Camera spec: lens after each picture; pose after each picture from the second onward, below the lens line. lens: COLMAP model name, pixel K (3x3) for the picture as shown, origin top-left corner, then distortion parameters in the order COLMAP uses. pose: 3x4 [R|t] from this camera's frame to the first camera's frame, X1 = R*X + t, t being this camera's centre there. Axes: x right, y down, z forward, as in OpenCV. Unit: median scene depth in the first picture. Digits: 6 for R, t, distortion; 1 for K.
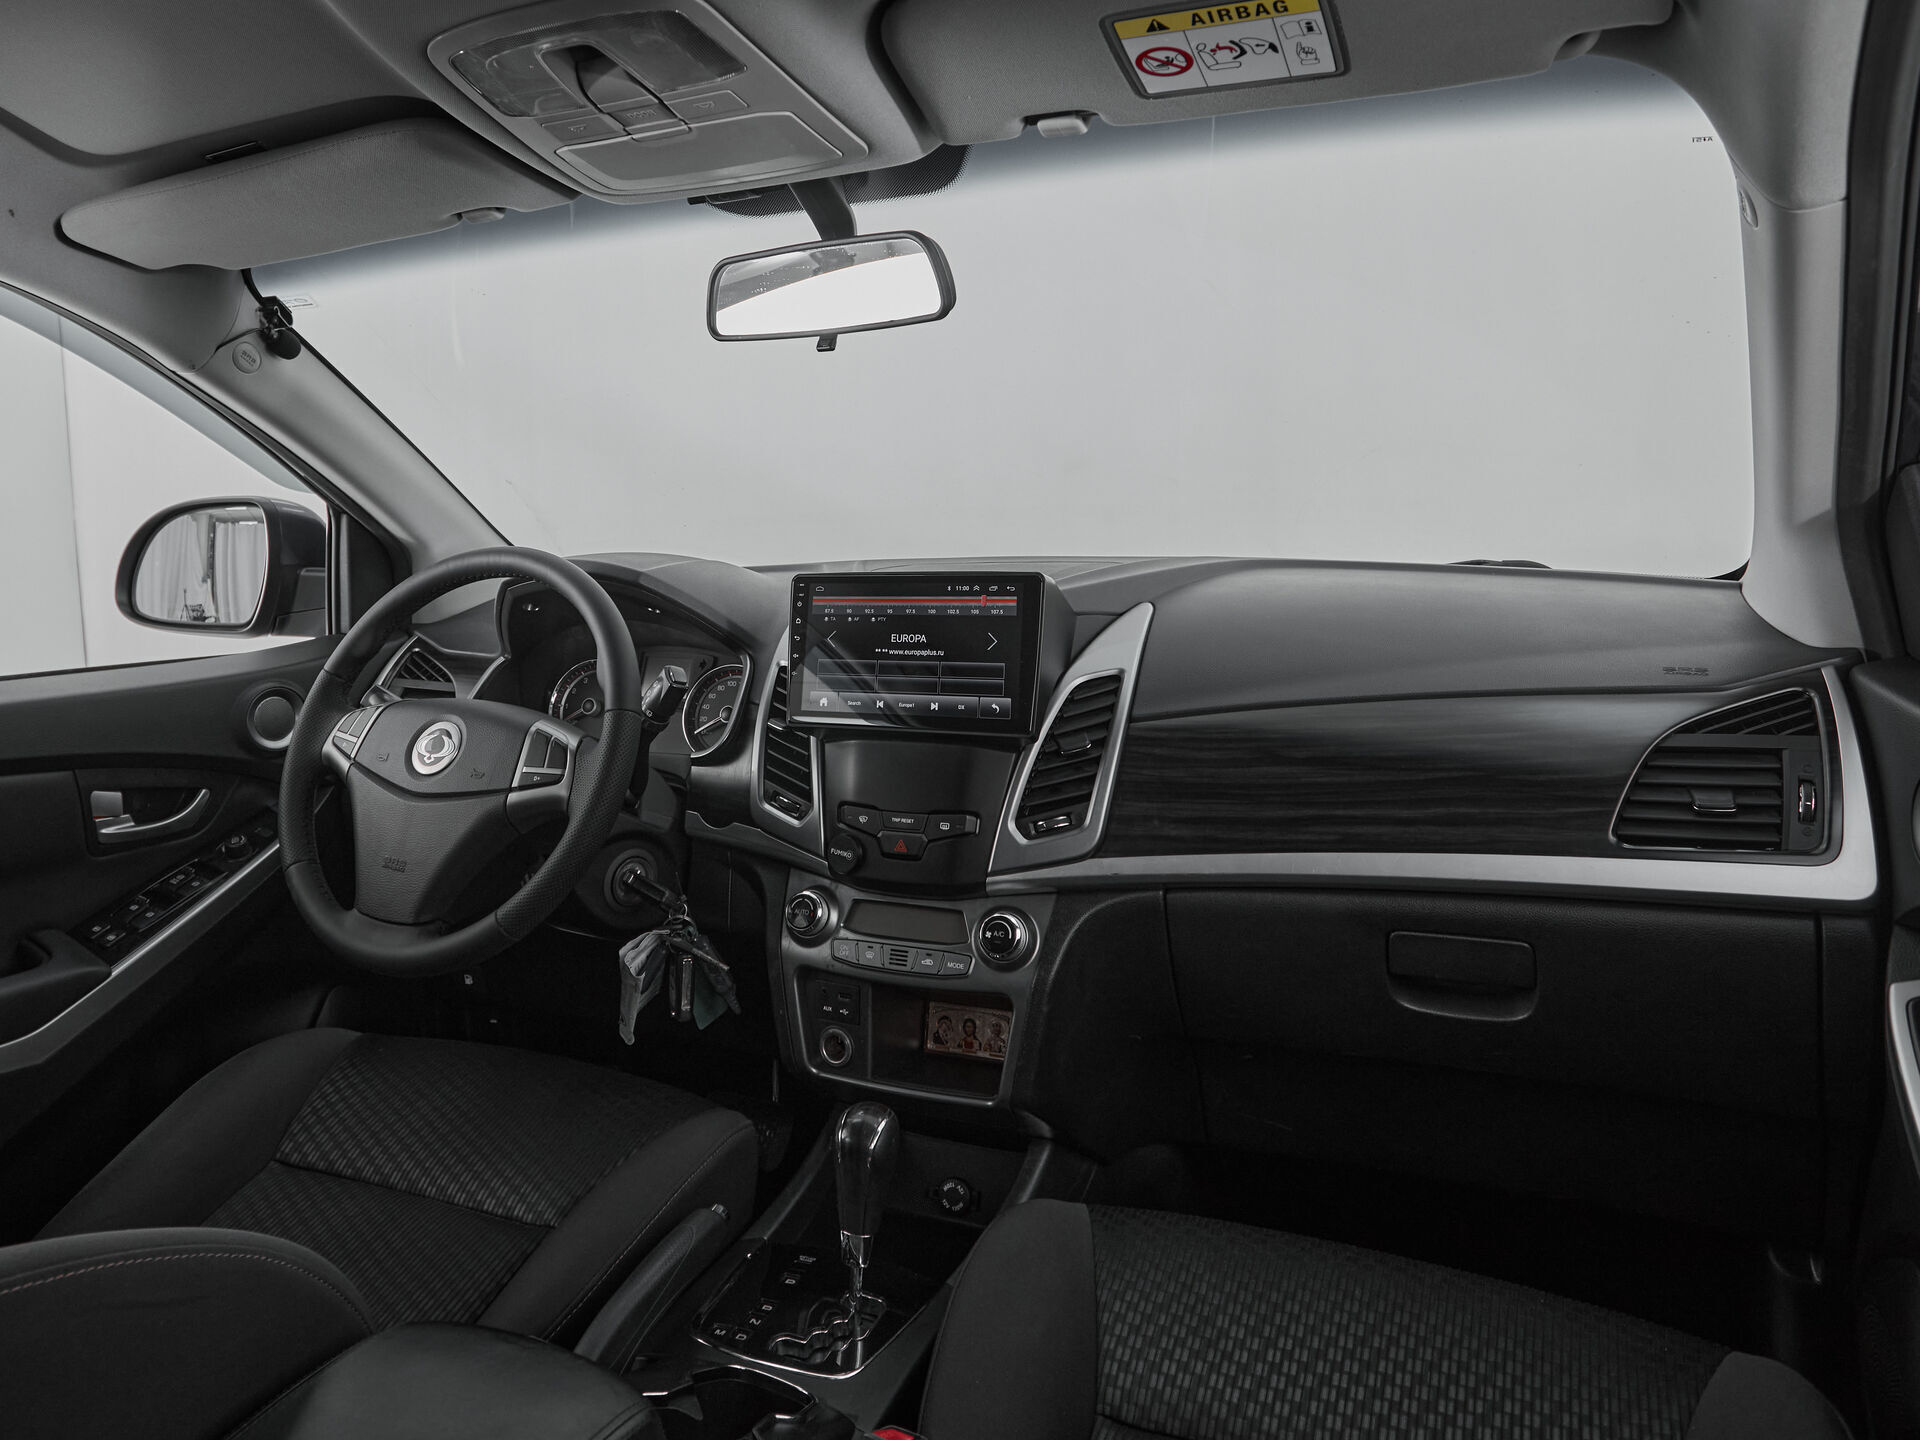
lens RADIAL K [[1128.2, 0, 957.8], [0, 1128.2, 586.7], [0, 0, 1]] dist [-0.003474, -0.001402]
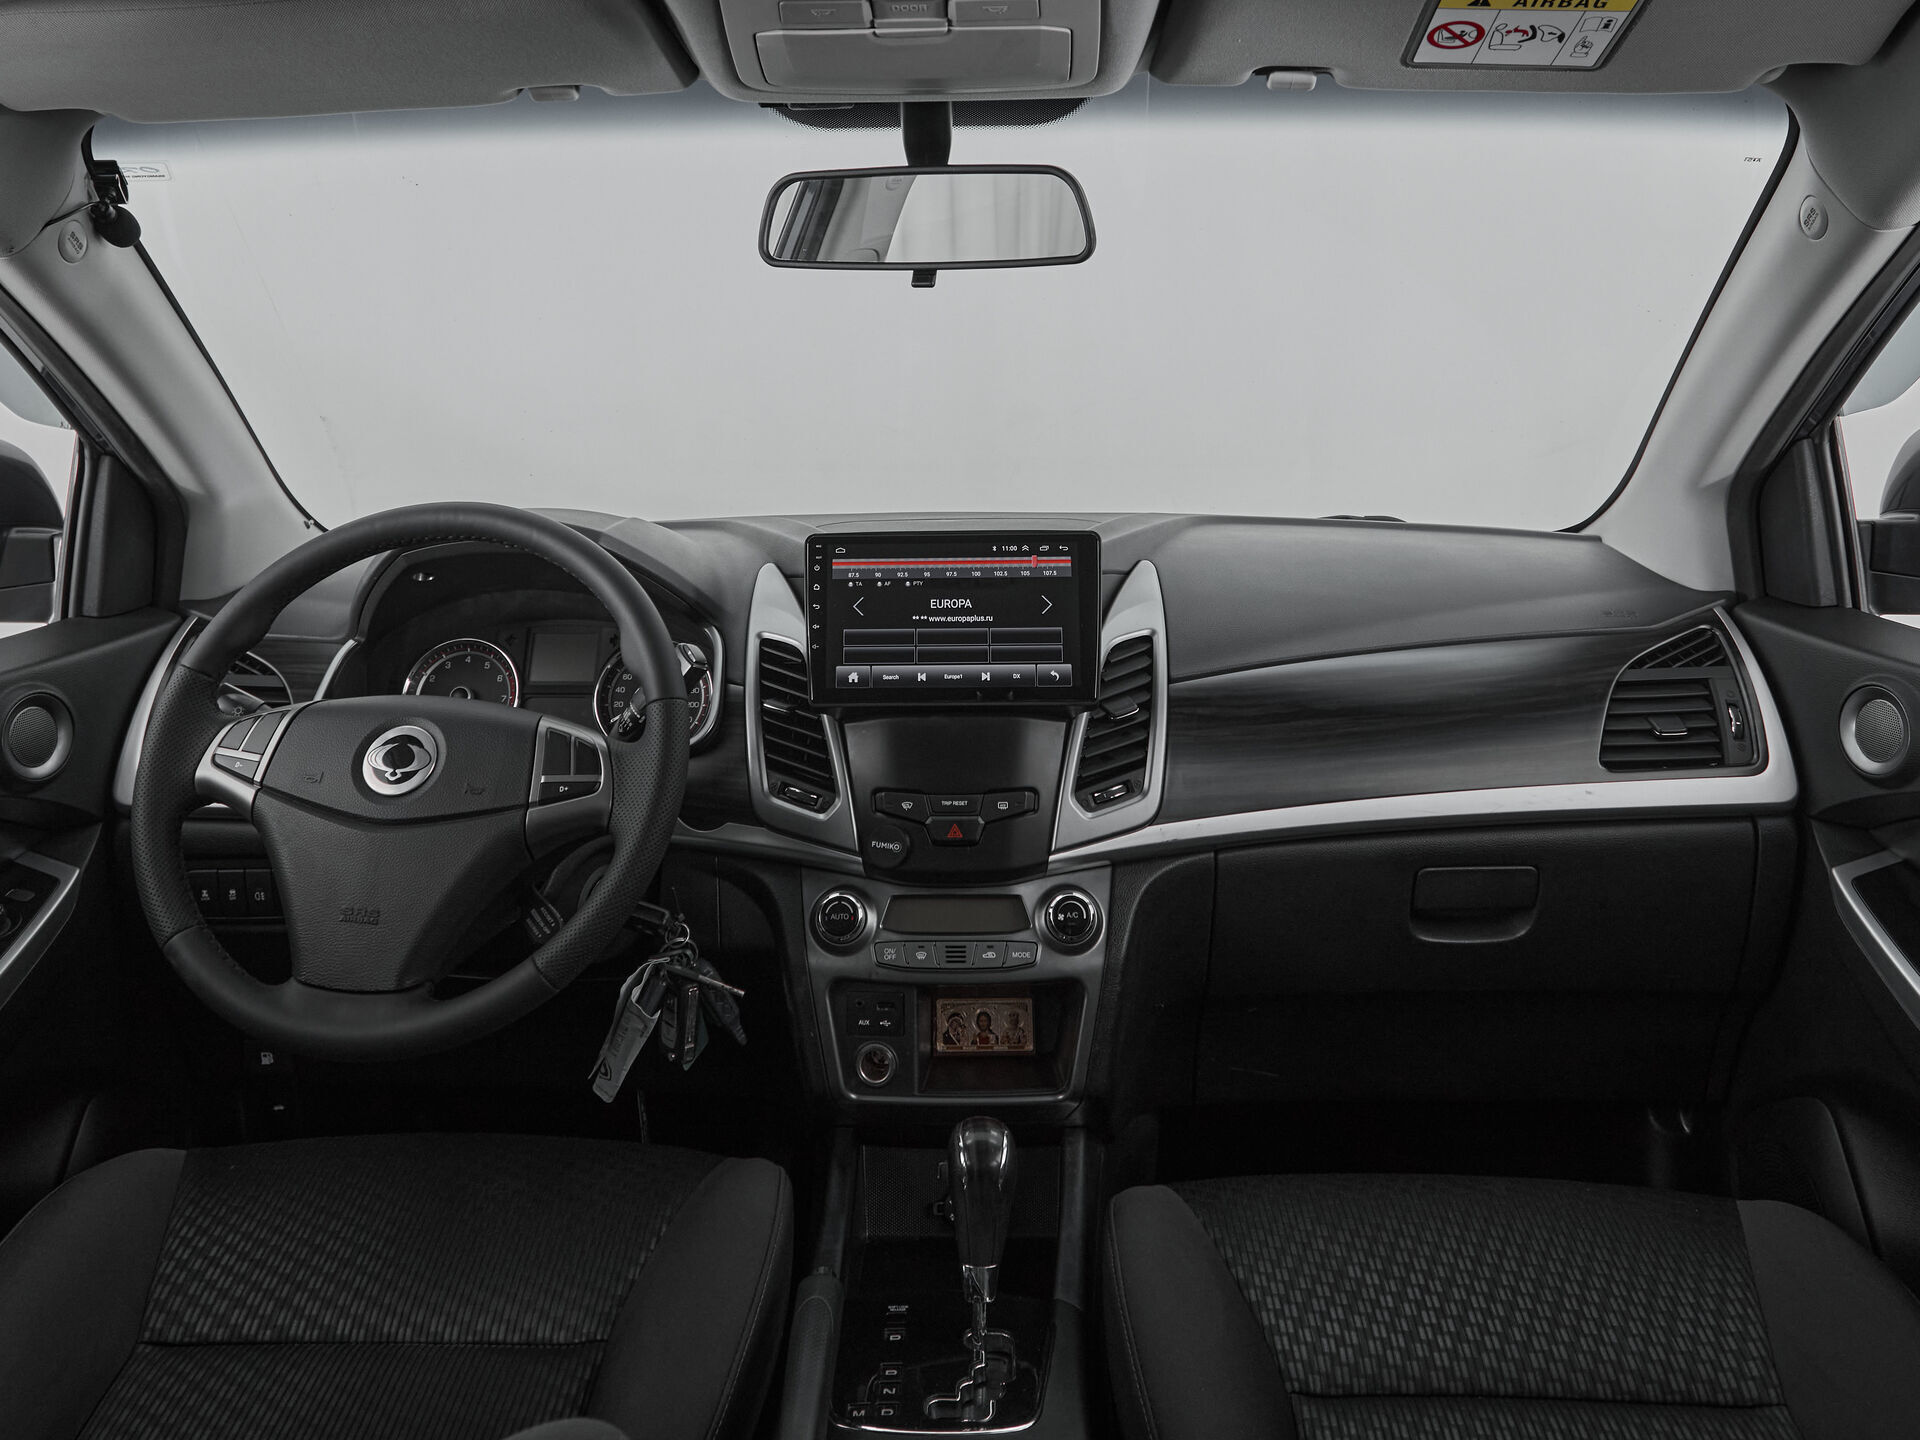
lens RADIAL K [[1184.2, 0, 1000.8], [0, 1184.2, 523.8], [0, 0, 1]] dist [-0.003449, -0.001174]
pose [[0.938404, -0.002958, 0.345528, -0.345100], [0.007696, 0.999894, -0.012340, -0.006996], [-0.345455, 0.014239, 0.938327, 0.083772]]
